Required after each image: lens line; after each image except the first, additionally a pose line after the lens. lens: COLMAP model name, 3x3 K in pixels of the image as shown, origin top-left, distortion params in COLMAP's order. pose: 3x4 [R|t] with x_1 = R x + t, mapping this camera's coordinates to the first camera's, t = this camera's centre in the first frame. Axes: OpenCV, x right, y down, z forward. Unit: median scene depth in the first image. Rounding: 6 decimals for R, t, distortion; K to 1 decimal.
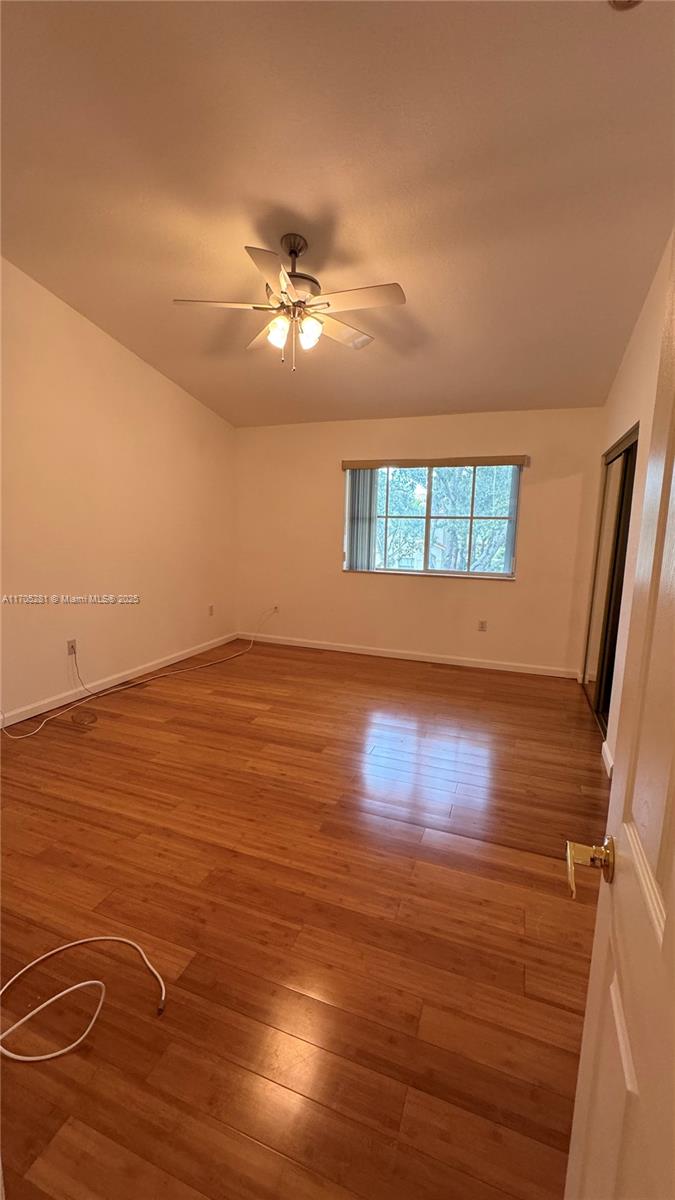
lens RADIAL K [[481.7, 0, 340.3], [0, 481.7, 599.3], [0, 0, 1]] dist [-0.001958, 0.000412]
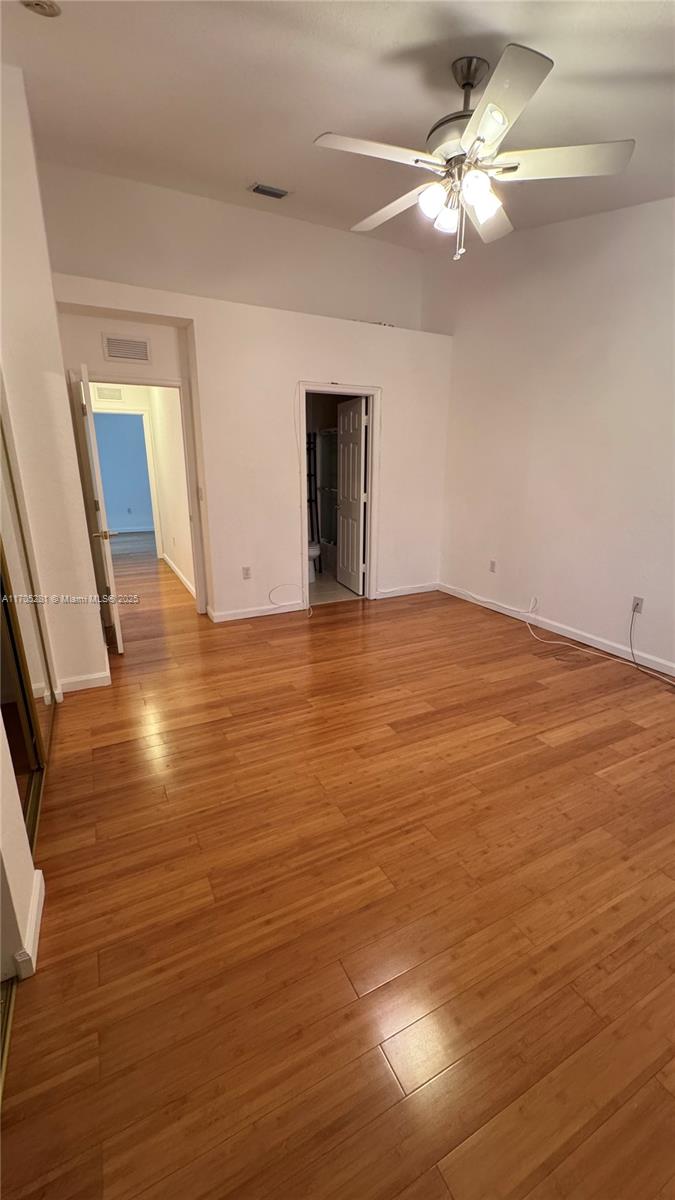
lens RADIAL K [[481.7, 0, 340.3], [0, 481.7, 599.3], [0, 0, 1]] dist [-0.001958, 0.000412]
pose [[-0.668108, 0.184807, -0.720748, 0.565590], [-0.130635, 0.924483, 0.358141, -0.190857], [0.732507, 0.333432, -0.593512, 1.257968]]
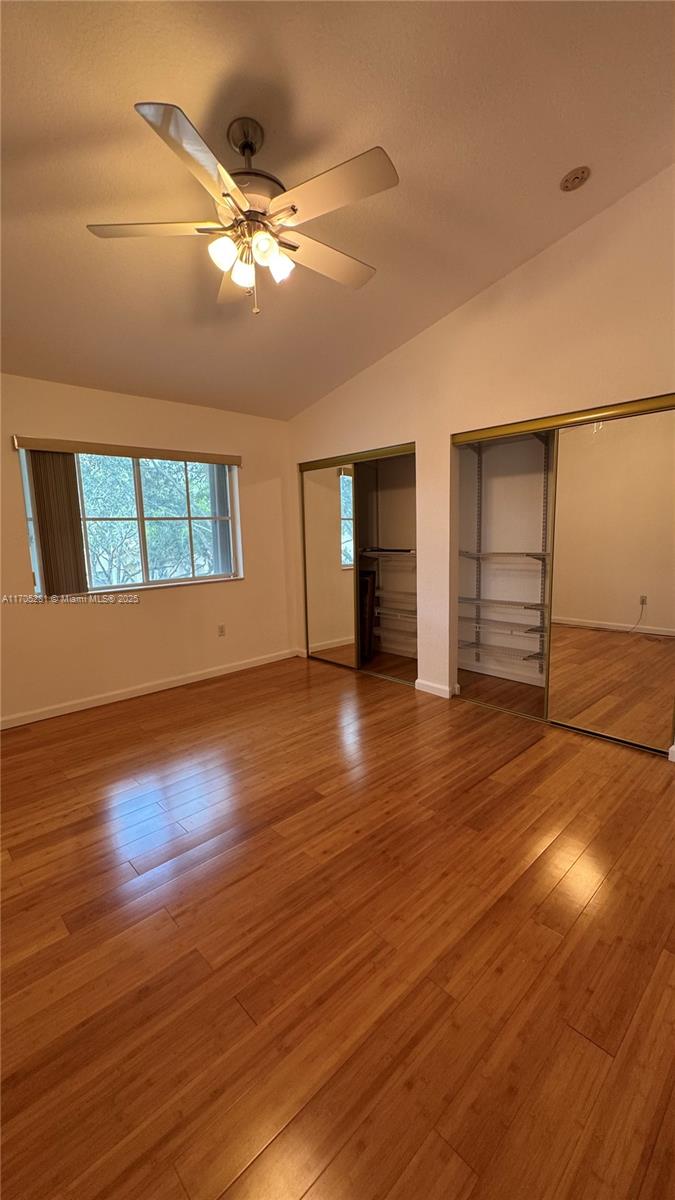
lens RADIAL K [[481.7, 0, 340.3], [0, 481.7, 599.3], [0, 0, 1]] dist [-0.001958, 0.000412]
pose [[0.435181, -0.161184, 0.885797, -0.640089], [0.172133, 0.980591, 0.093867, -0.079137], [-0.883735, 0.111626, 0.454480, 0.507639]]
